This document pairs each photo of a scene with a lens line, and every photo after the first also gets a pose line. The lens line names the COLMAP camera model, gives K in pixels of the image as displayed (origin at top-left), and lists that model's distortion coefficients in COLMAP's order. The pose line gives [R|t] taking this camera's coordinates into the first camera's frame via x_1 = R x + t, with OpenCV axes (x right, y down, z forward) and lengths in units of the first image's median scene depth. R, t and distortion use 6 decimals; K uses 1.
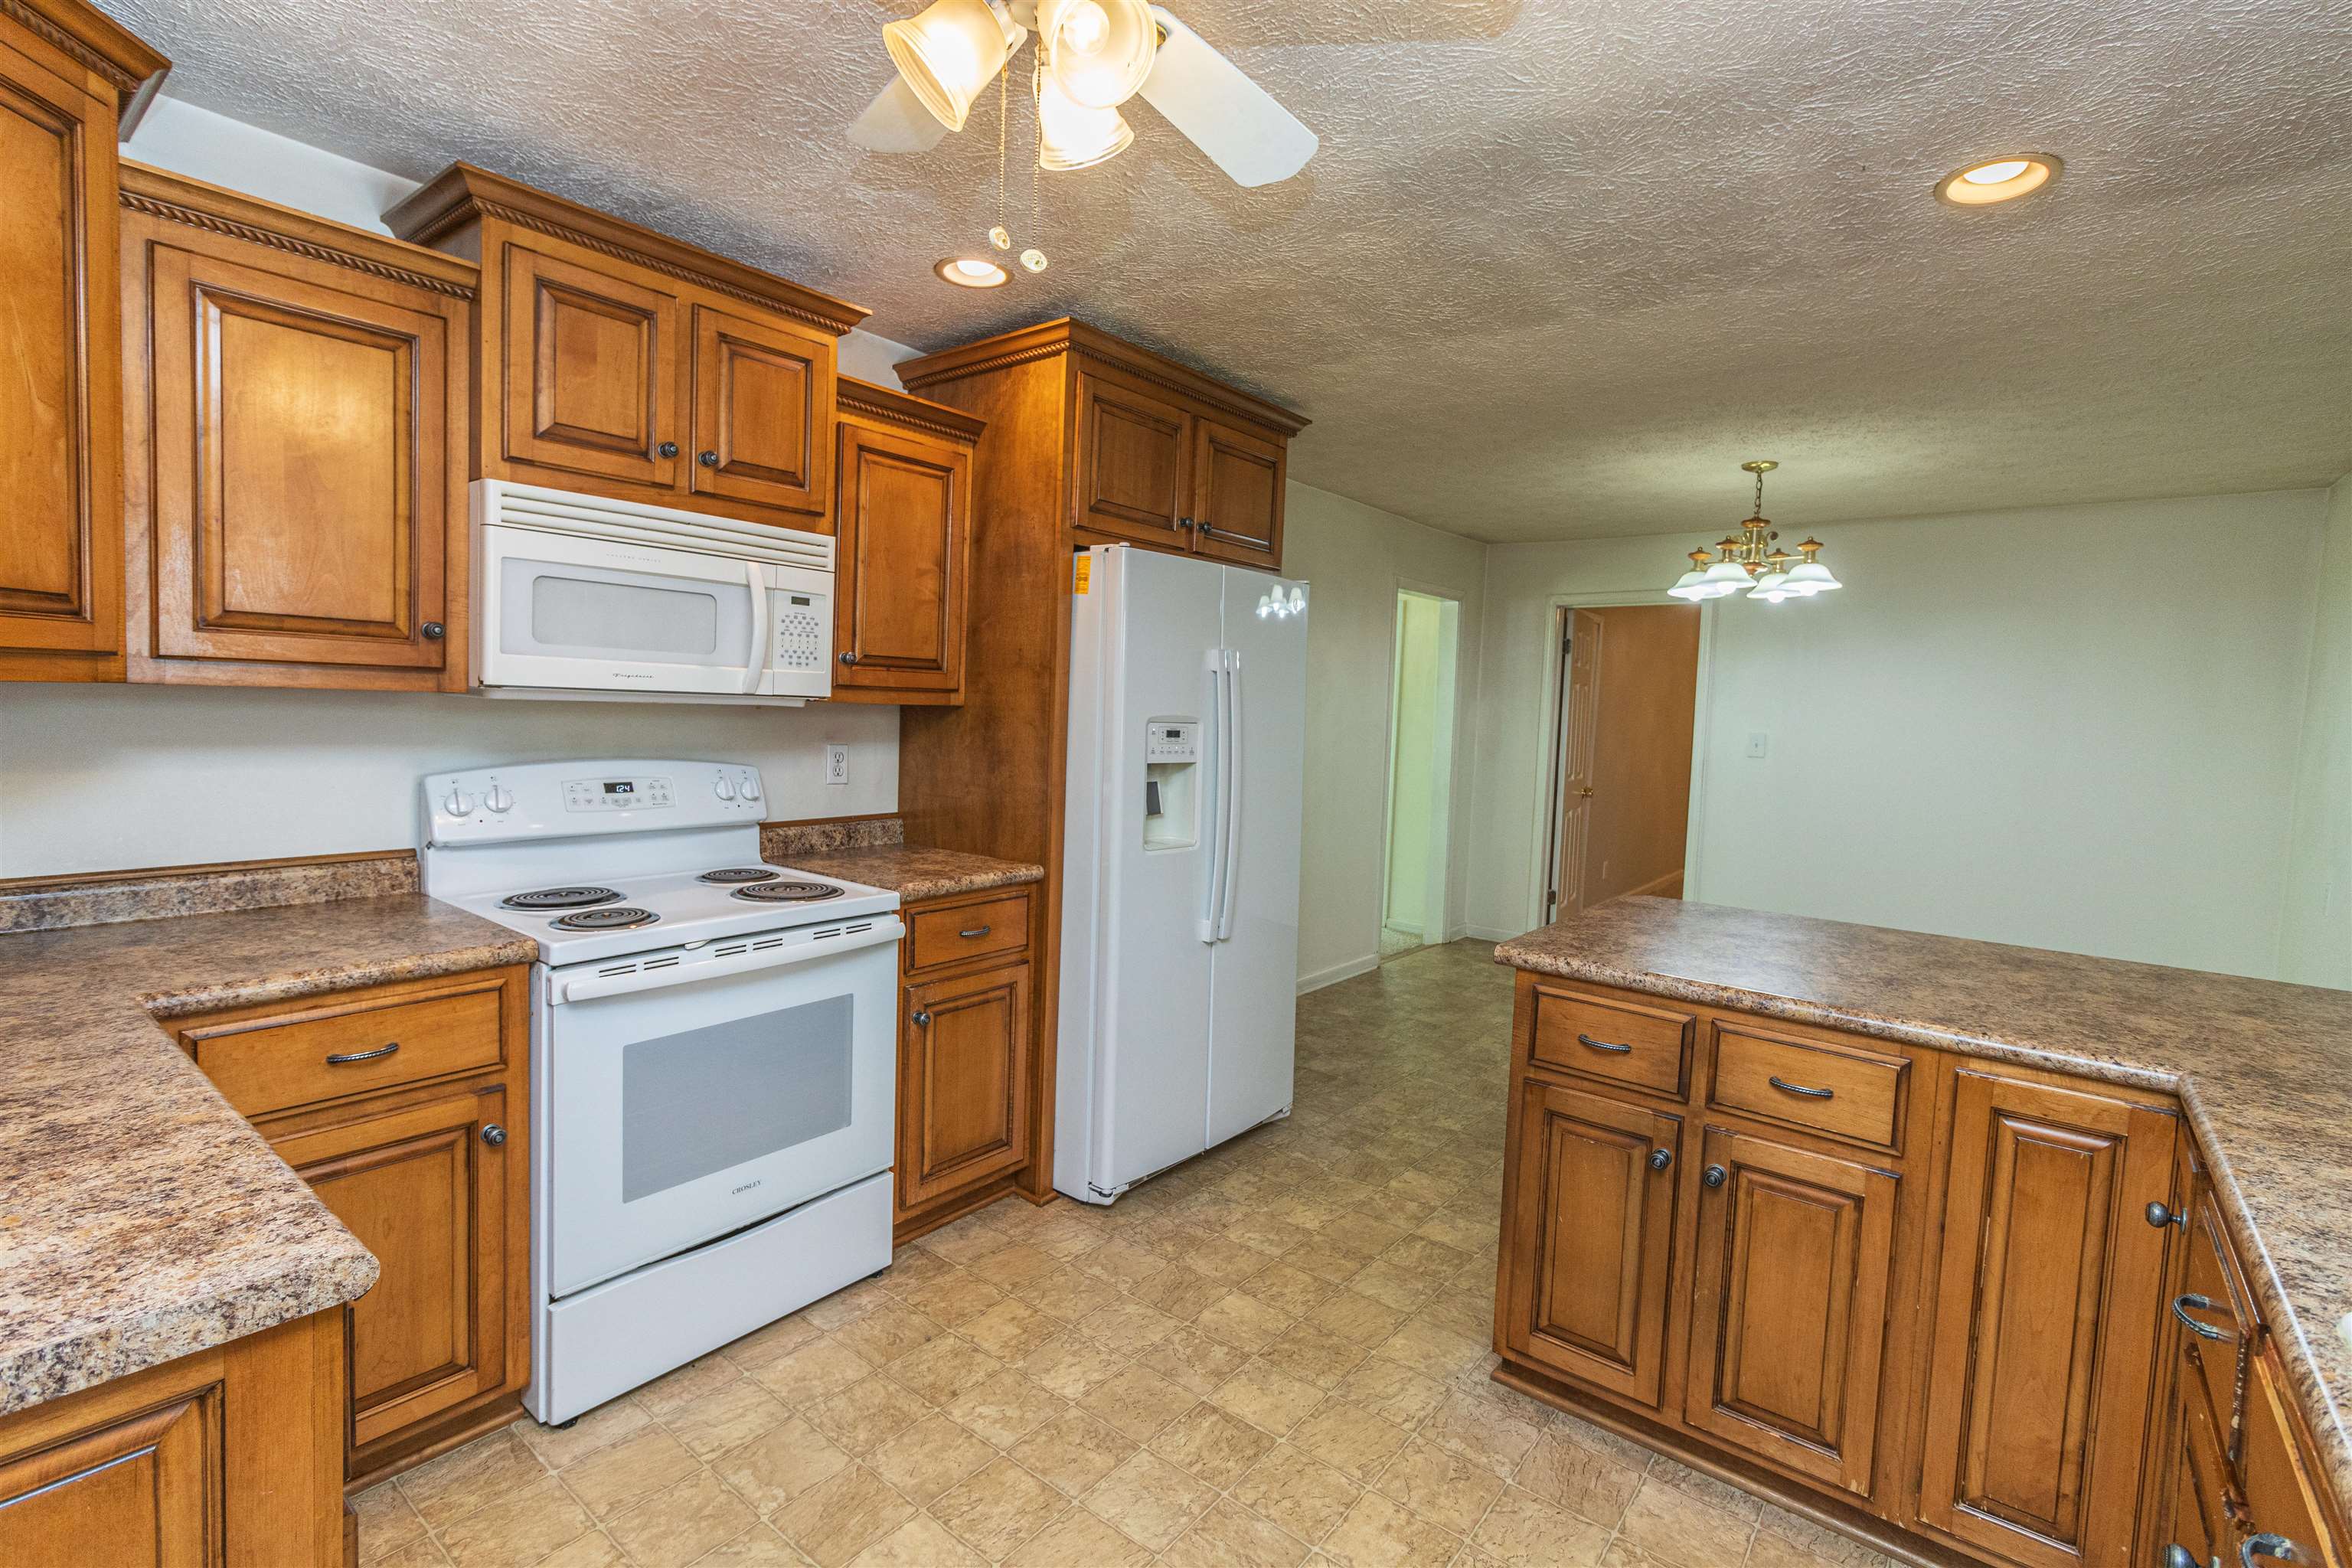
lens RADIAL K [[1080.7, 0, 1172.3], [0, 1080.7, 767.2], [0, 0, 1]] dist [-0.000561, 0.000450]
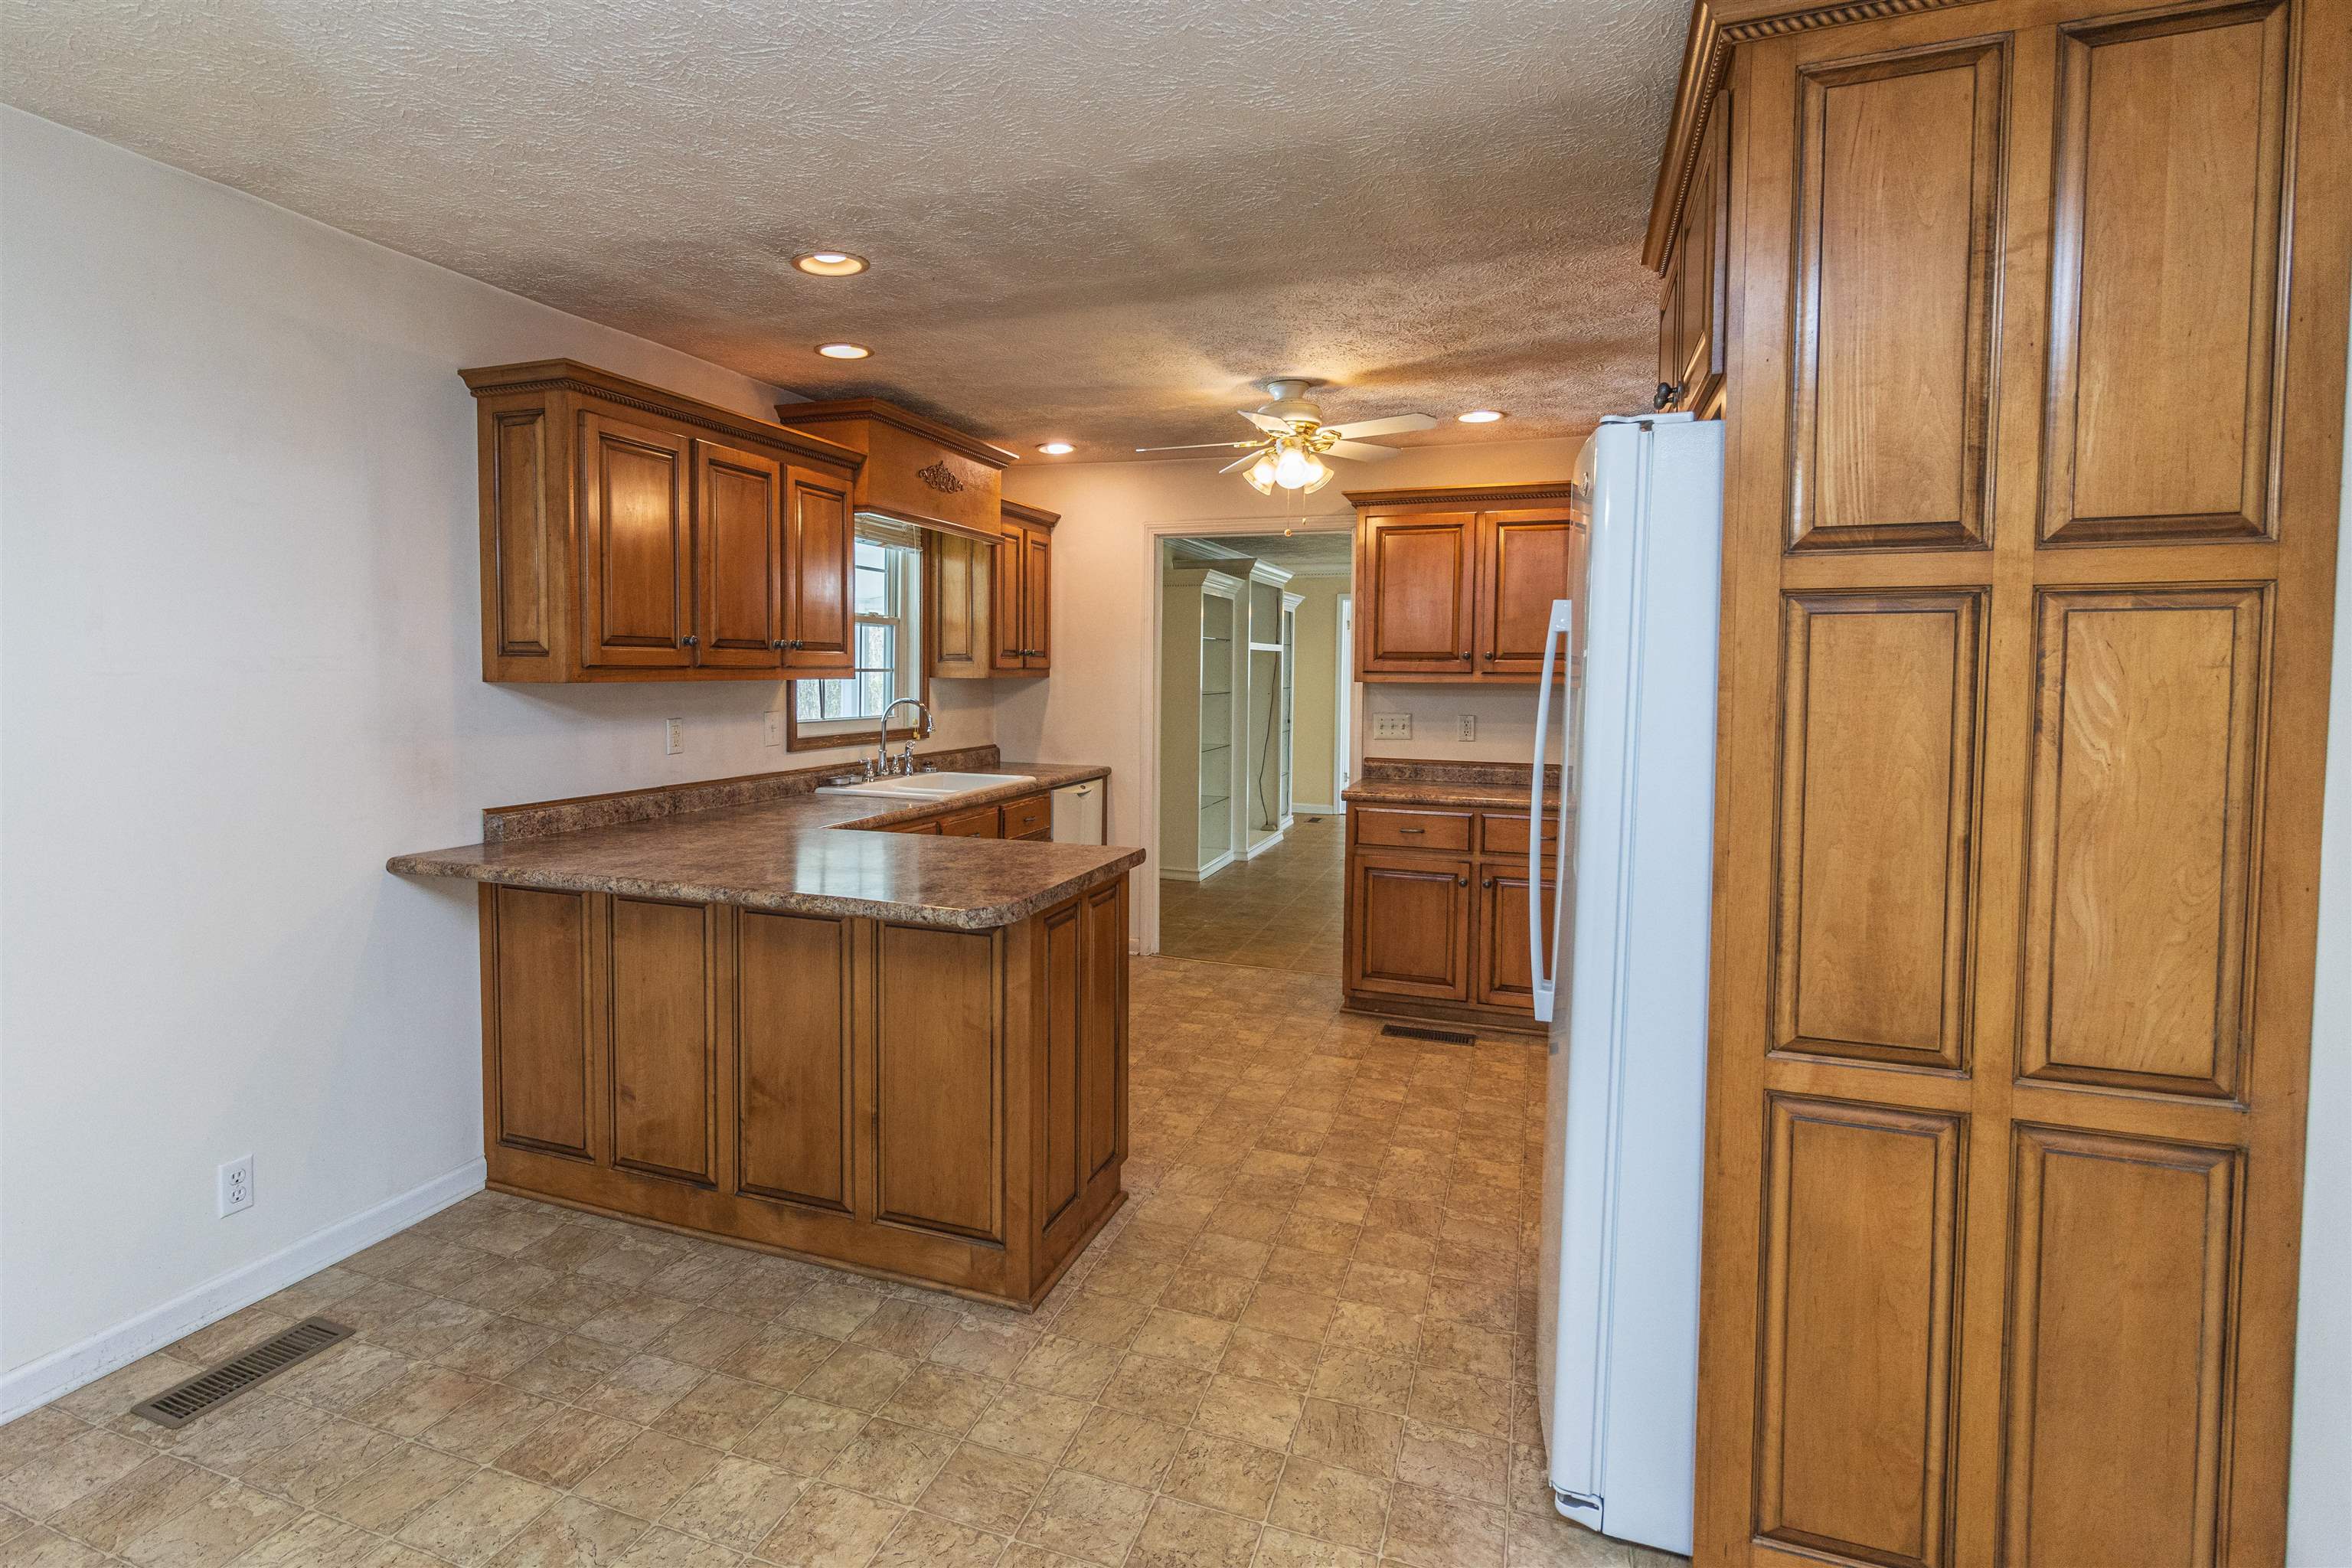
lens RADIAL K [[1164.1, 0, 1091.7], [0, 1164.1, 724.7], [0, 0, 1]] dist [0.001020, 0.000887]
pose [[-0.954014, -0.030904, -0.298166, 0.663406], [-0.061101, 0.993837, 0.092490, -0.095604], [0.293470, 0.106455, -0.950022, 1.944039]]
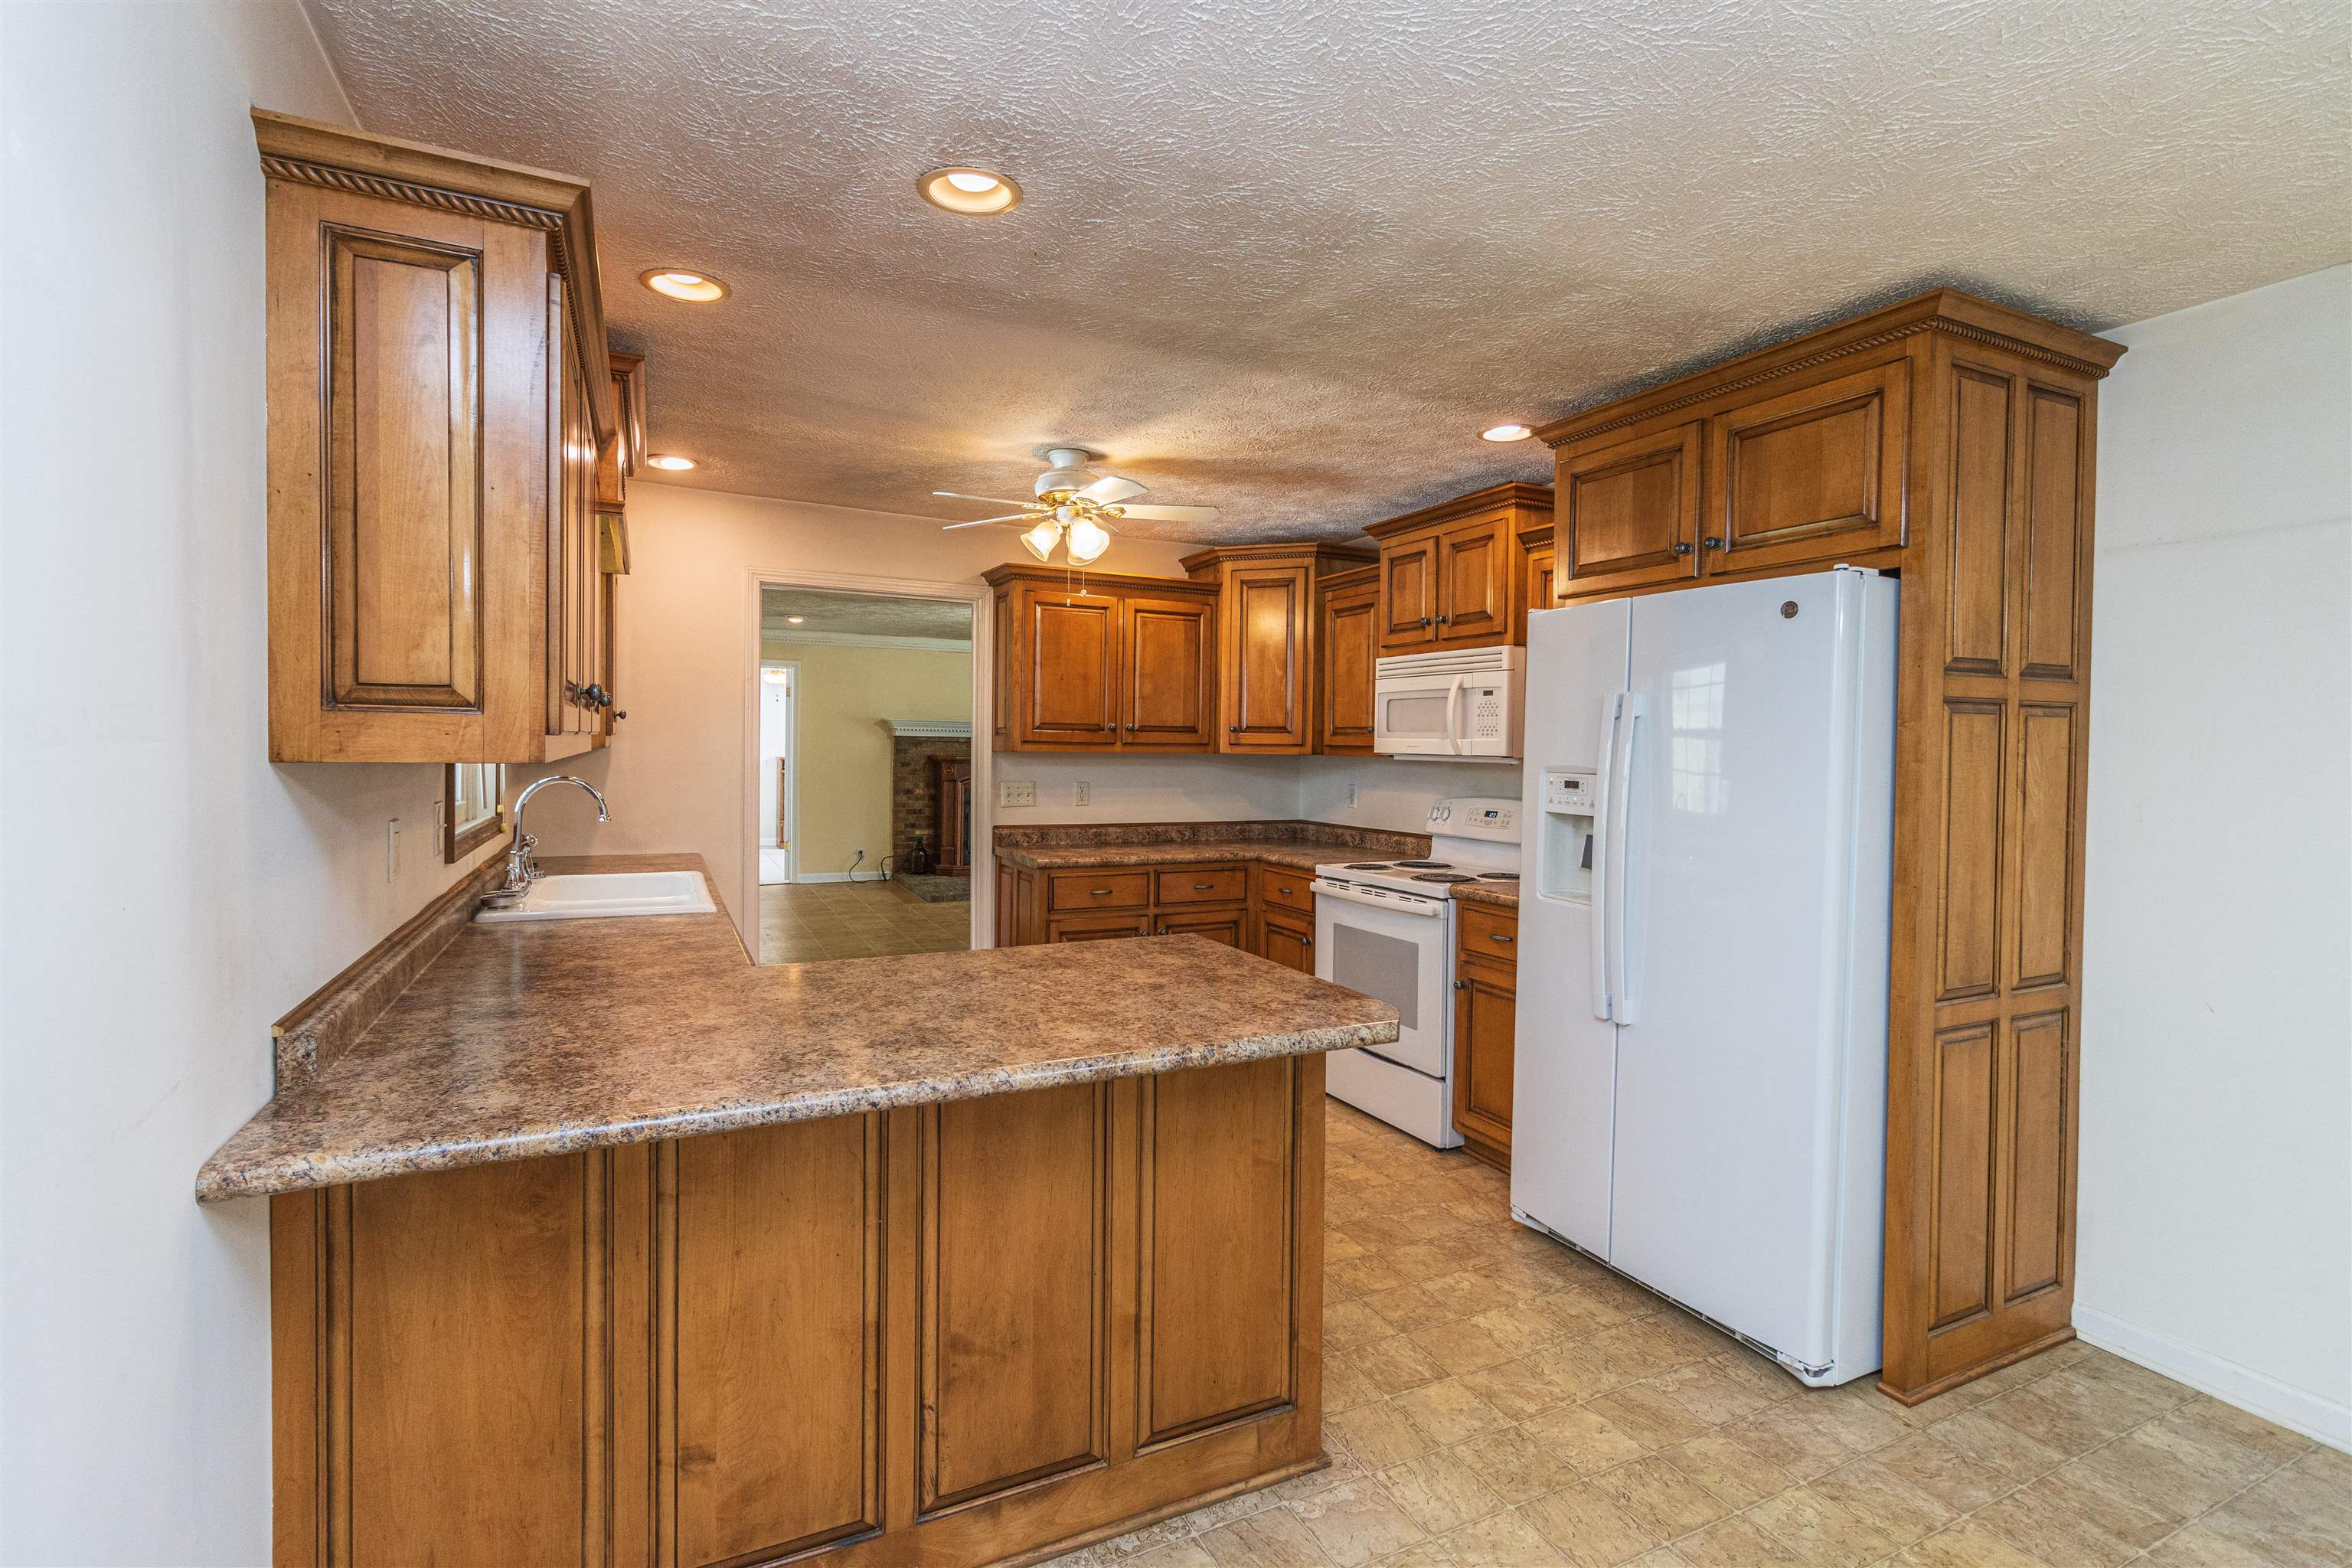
lens RADIAL K [[1080.7, 0, 1172.3], [0, 1080.7, 767.2], [0, 0, 1]] dist [-0.000561, 0.000450]
pose [[-0.428683, -0.025373, -0.903099, 1.199753], [-0.083672, 0.996424, 0.011722, -0.031591], [0.899572, 0.080589, -0.429273, 1.253341]]
